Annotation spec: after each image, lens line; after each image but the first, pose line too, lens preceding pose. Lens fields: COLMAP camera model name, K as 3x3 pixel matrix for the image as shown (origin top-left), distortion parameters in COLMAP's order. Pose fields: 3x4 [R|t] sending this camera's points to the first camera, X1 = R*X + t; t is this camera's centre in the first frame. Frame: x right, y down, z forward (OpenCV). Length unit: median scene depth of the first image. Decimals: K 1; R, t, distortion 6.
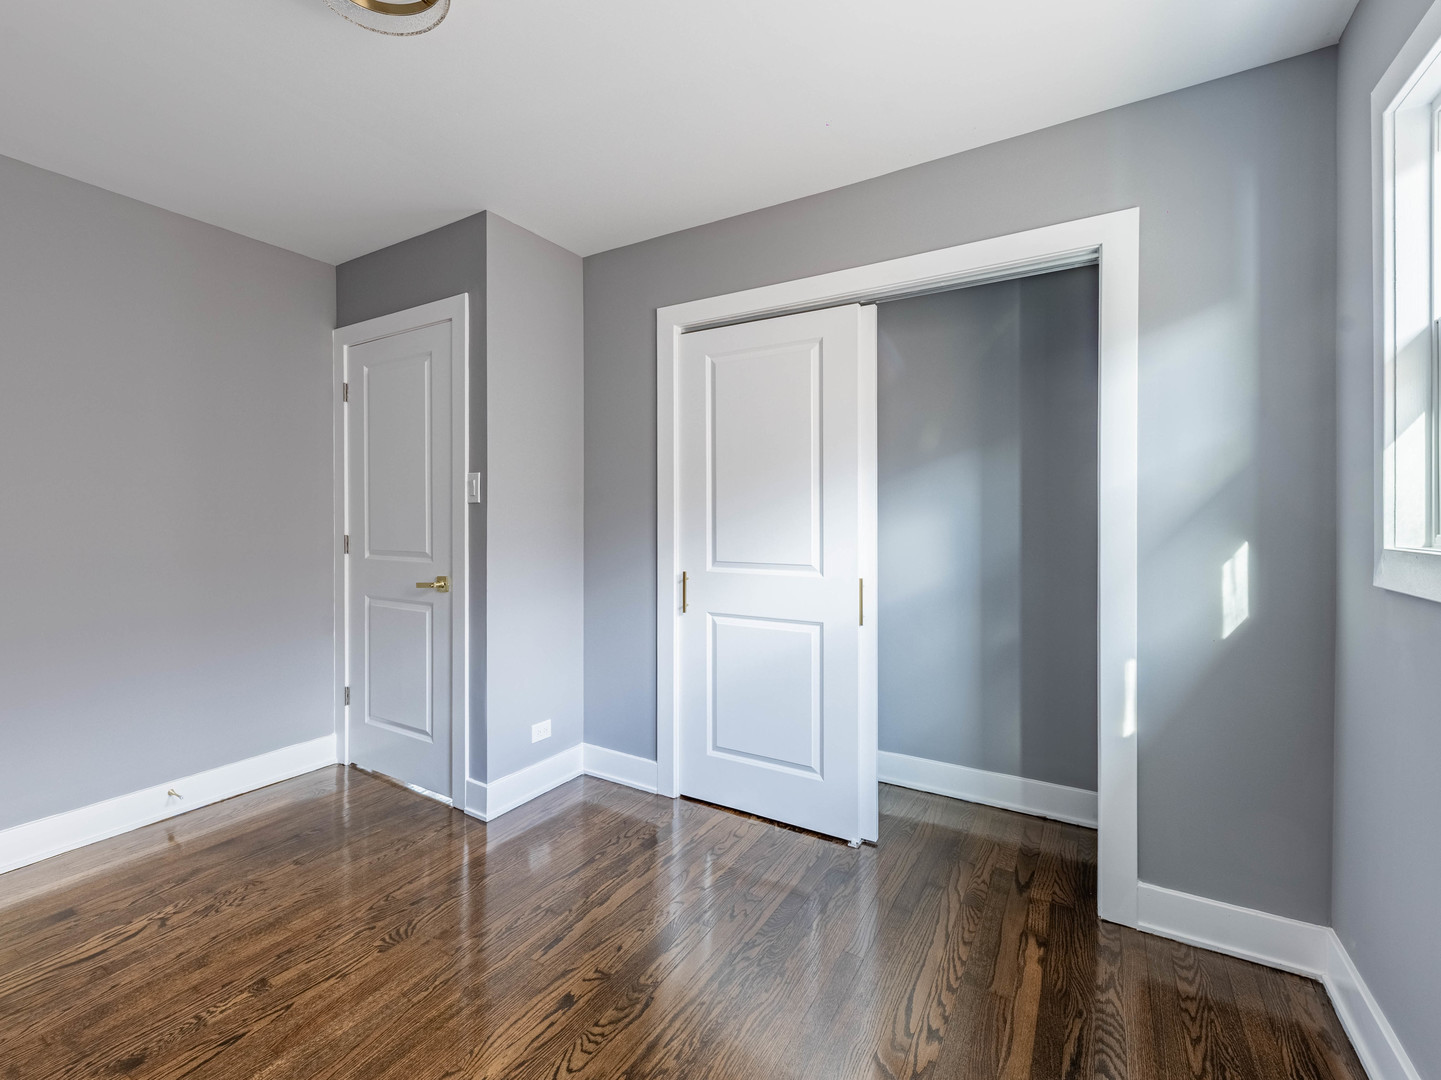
lens RADIAL K [[653.5, 0, 713.6], [0, 653.5, 529.4], [0, 0, 1]] dist [0.007675, -0.003384]
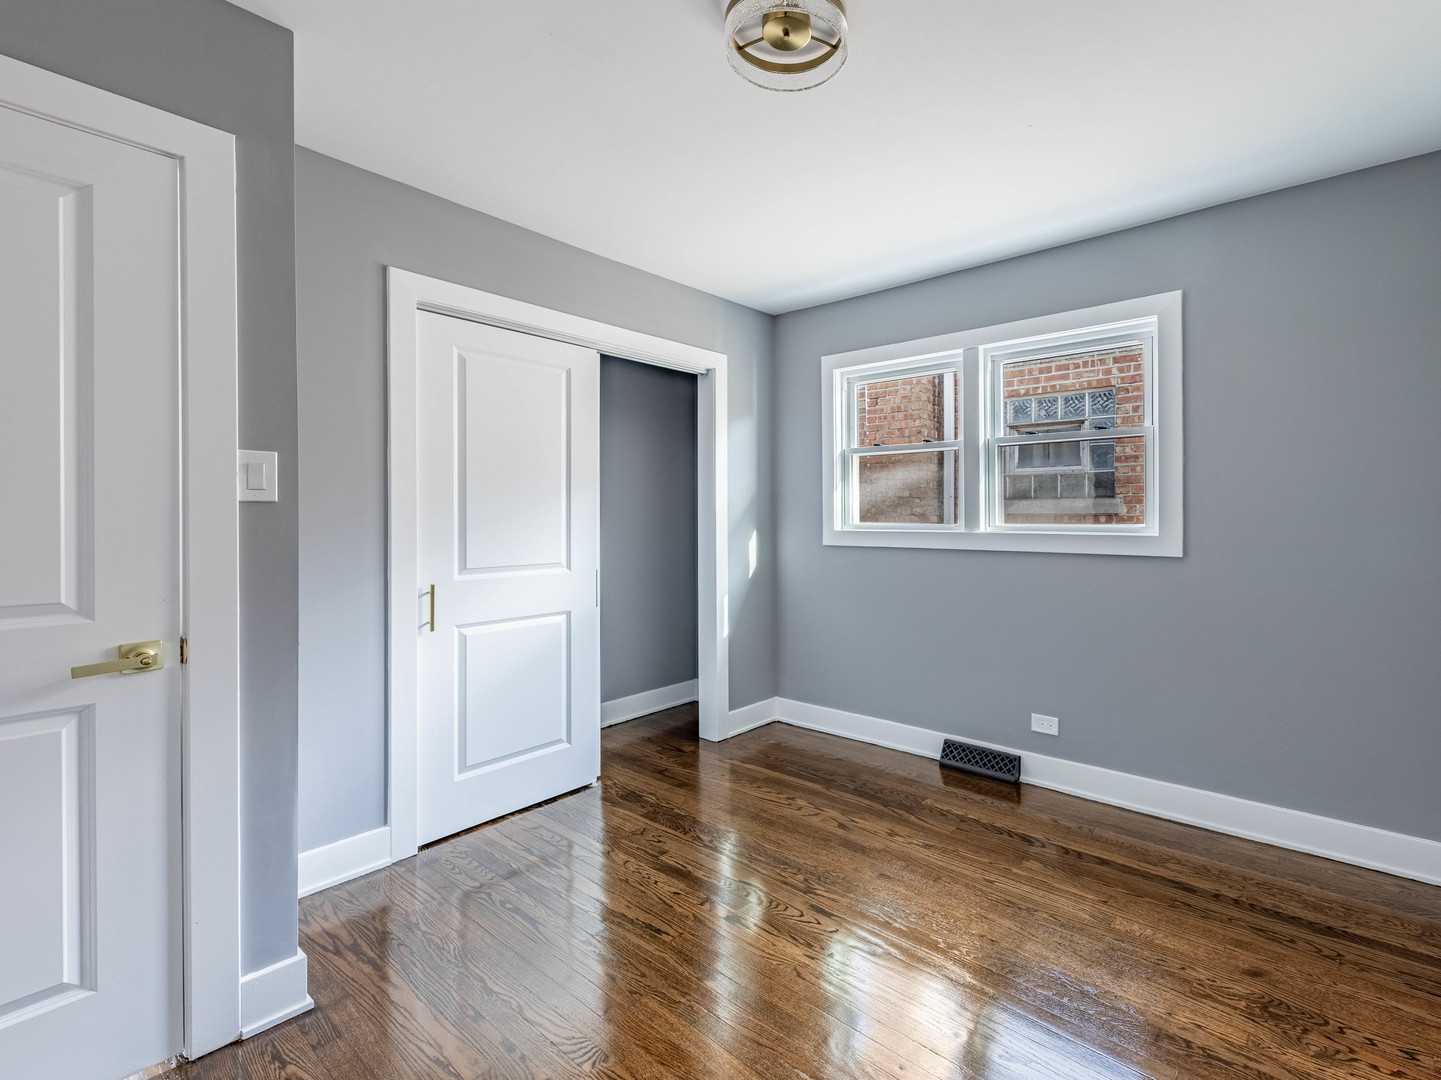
lens RADIAL K [[653.5, 0, 716.9], [0, 653.5, 527.6], [0, 0, 1]] dist [0.007675, -0.003384]
pose [[0.195558, -0.018975, 0.980509, -0.919281], [0.022900, 0.999629, 0.014778, -0.017229], [-0.980425, 0.019564, 0.195920, 0.505308]]
